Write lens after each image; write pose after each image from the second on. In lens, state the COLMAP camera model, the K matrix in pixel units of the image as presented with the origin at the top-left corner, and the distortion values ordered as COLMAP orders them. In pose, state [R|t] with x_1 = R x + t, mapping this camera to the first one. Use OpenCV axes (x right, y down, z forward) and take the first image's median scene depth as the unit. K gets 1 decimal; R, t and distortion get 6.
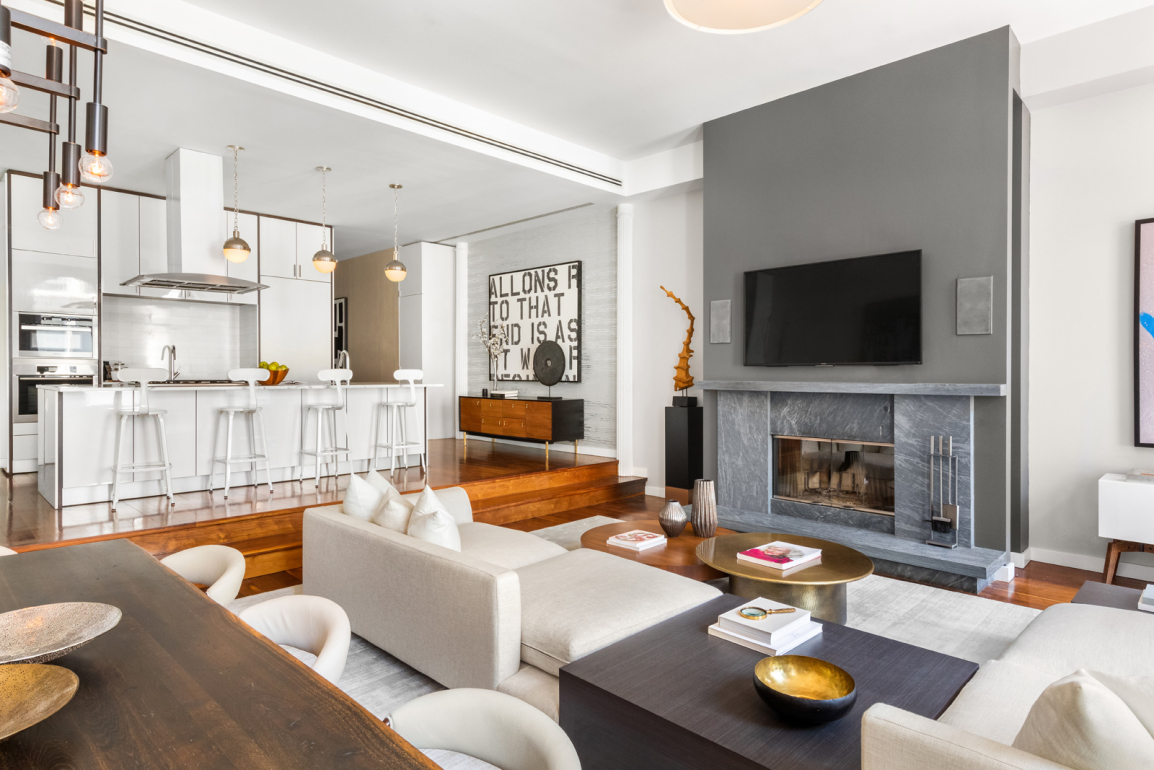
lens RADIAL K [[645.1, 0, 576.9], [0, 645.1, 384.8], [0, 0, 1]] dist [0.003368, -0.000204]
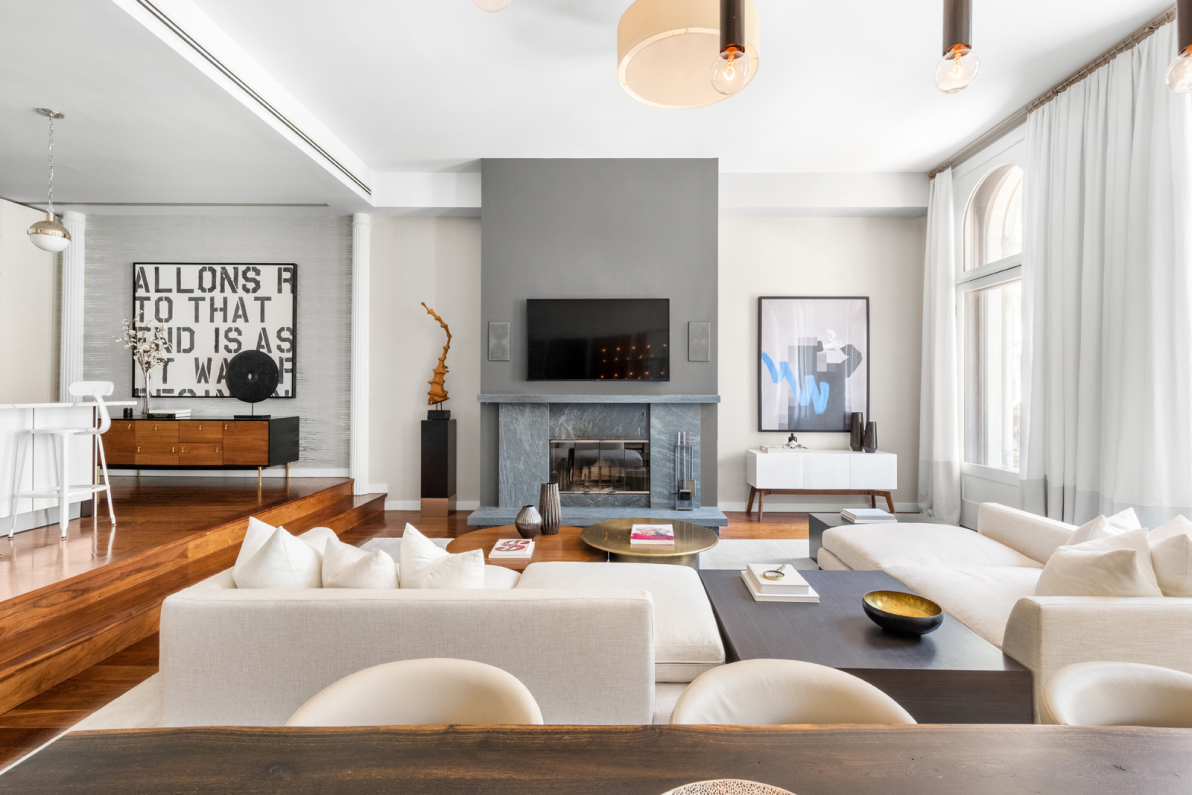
lens RADIAL K [[551.1, 0, 597.6], [0, 551.1, 391.4], [0, 0, 1]] dist [0.003178, 0.000408]
pose [[0.715292, -0.000751, 0.698825, -0.265611], [0.012253, 0.999859, -0.011468, 0.001147], [-0.698718, 0.016765, 0.715200, 0.171218]]
